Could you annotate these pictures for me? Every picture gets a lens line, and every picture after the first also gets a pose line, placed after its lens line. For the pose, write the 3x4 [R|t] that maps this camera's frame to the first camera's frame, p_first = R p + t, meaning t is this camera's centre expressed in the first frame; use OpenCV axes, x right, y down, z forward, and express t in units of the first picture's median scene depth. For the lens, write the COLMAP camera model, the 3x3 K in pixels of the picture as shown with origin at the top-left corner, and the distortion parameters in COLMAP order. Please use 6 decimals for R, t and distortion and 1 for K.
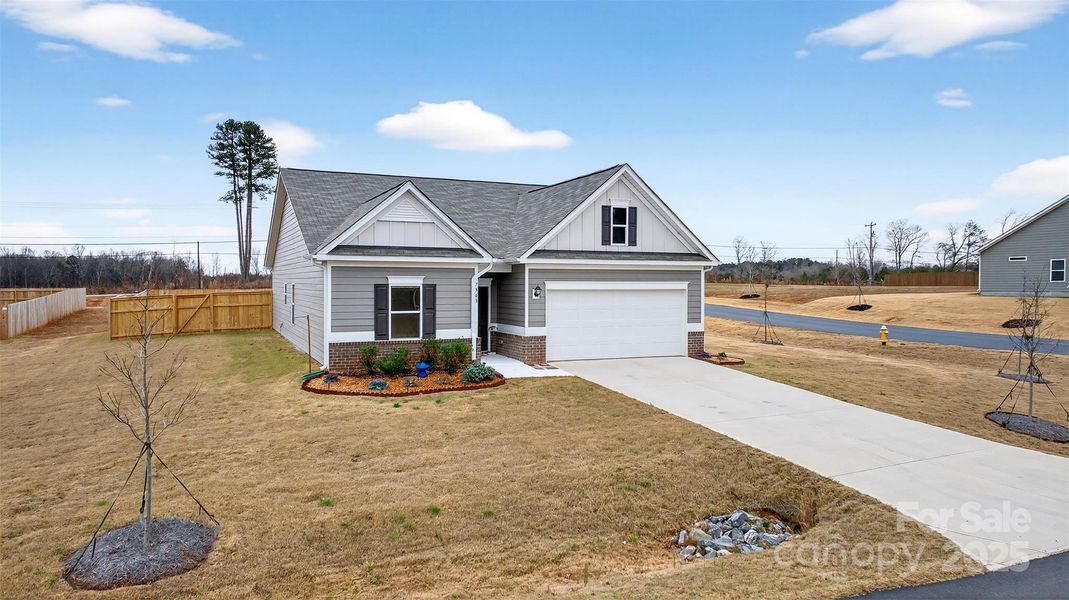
lens RADIAL K [[764.7, 0, 534.9], [0, 764.7, 295.7], [0, 0, 1]] dist [0.028567, -0.002167]
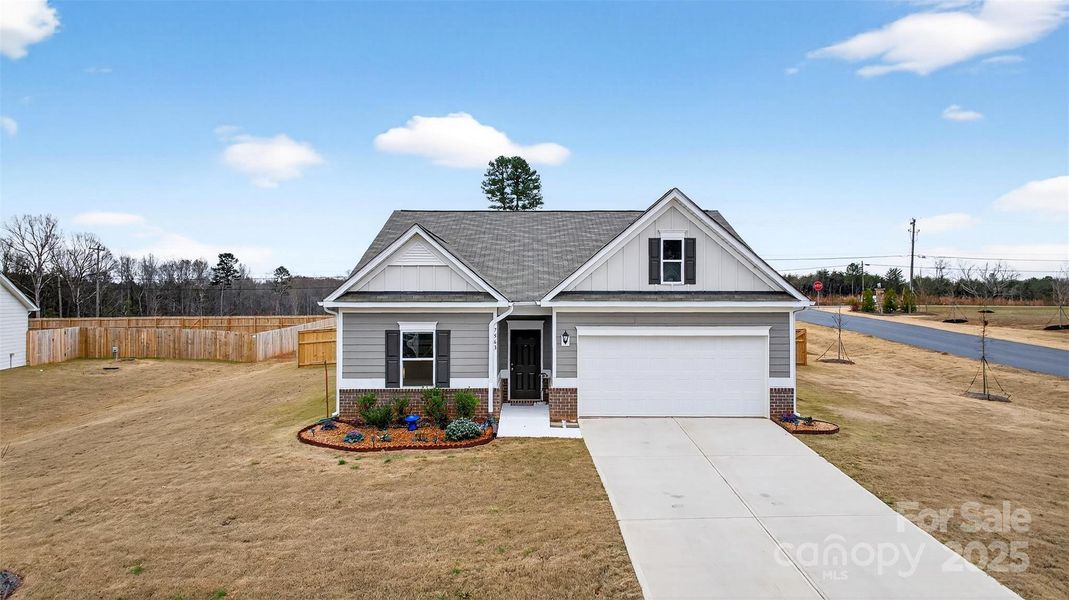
lens RADIAL K [[764.7, 0, 524.1], [0, 764.7, 301.0], [0, 0, 1]] dist [0.028567, -0.002167]
pose [[0.909949, -0.004446, -0.414696, 0.326952], [-0.002824, 0.999853, -0.016917, -0.033346], [0.414710, 0.016565, 0.909803, 0.165830]]
